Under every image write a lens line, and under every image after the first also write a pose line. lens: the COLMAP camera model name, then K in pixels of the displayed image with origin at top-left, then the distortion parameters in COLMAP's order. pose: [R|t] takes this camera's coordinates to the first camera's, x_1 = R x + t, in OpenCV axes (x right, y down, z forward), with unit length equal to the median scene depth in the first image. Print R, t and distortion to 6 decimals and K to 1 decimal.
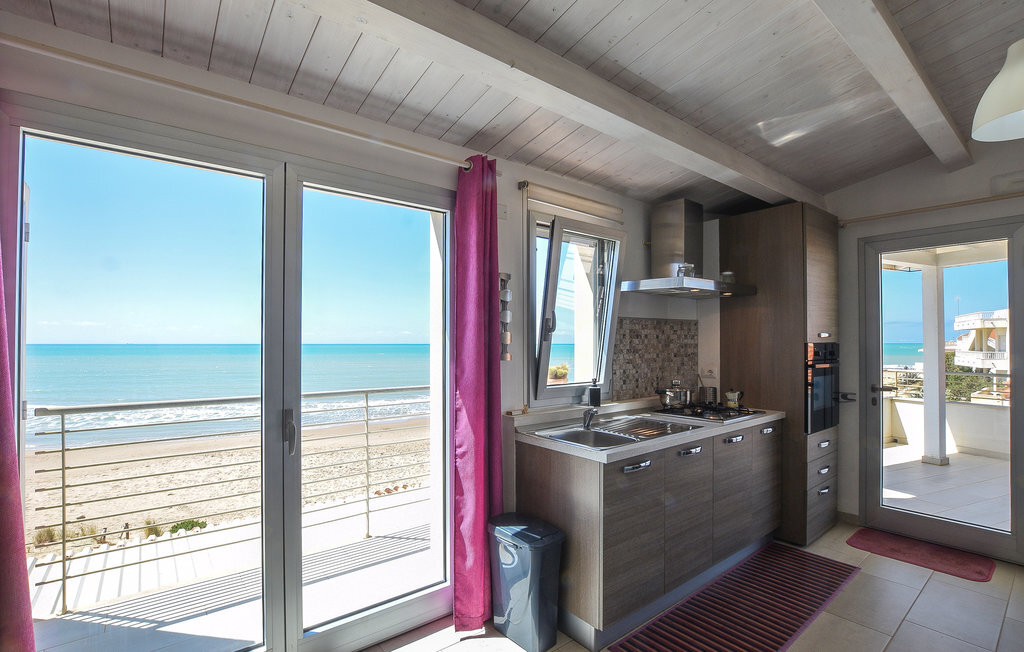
lens RADIAL K [[456.3, 0, 482.2], [0, 456.3, 337.6], [0, 0, 1]] dist [-0.002128, 0.001119]
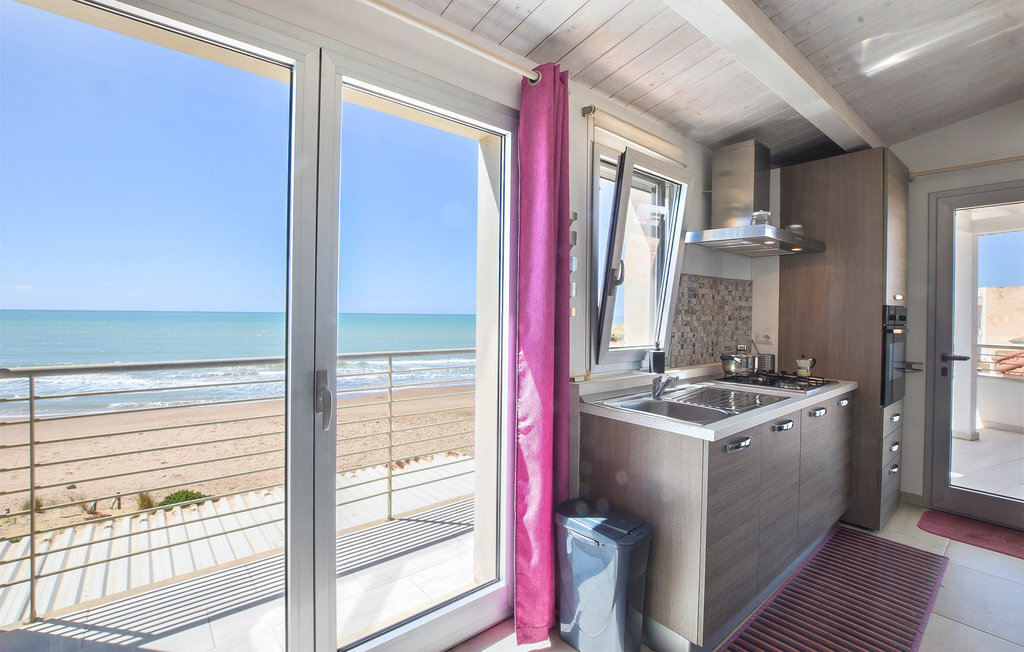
lens RADIAL K [[444.3, 0, 474.8], [0, 444.3, 313.1], [0, 0, 1]] dist [-0.016854, 0.004918]
pose [[0.999798, 0.013606, 0.014783, -0.110063], [-0.013747, 0.999860, 0.009514, 0.031255], [-0.014651, -0.009716, 0.999845, 0.154095]]
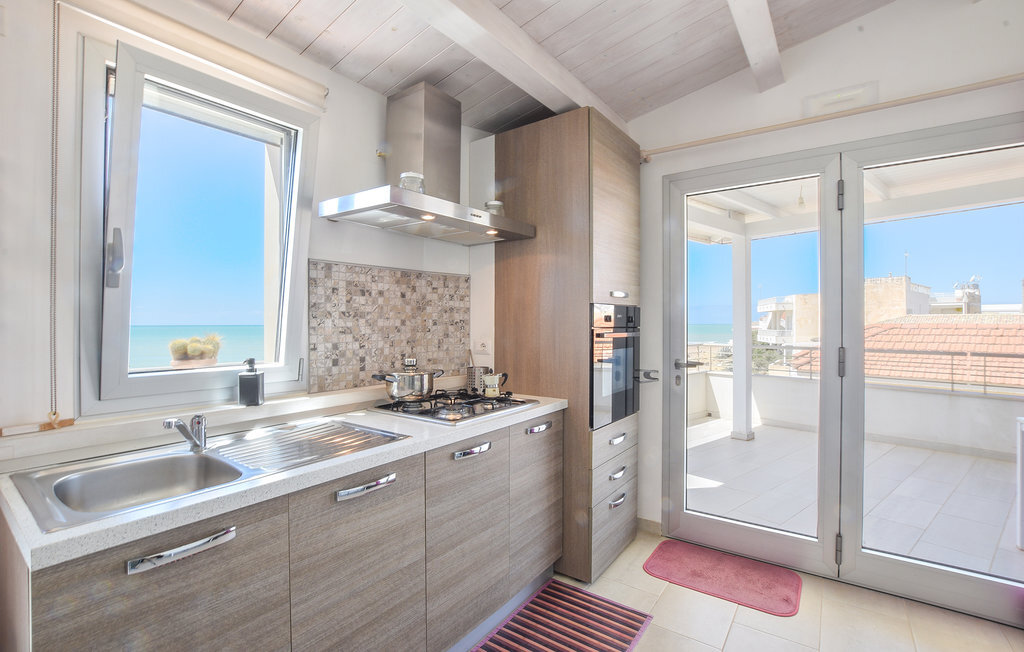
lens RADIAL K [[447.4, 0, 464.4], [0, 447.4, 323.1], [0, 0, 1]] dist [-0.003438, -0.000275]
pose [[0.975319, -0.000657, 0.220798, 0.368037], [-0.001491, 0.999953, 0.009564, 0.037702], [-0.220794, -0.009658, 0.975273, 0.365944]]
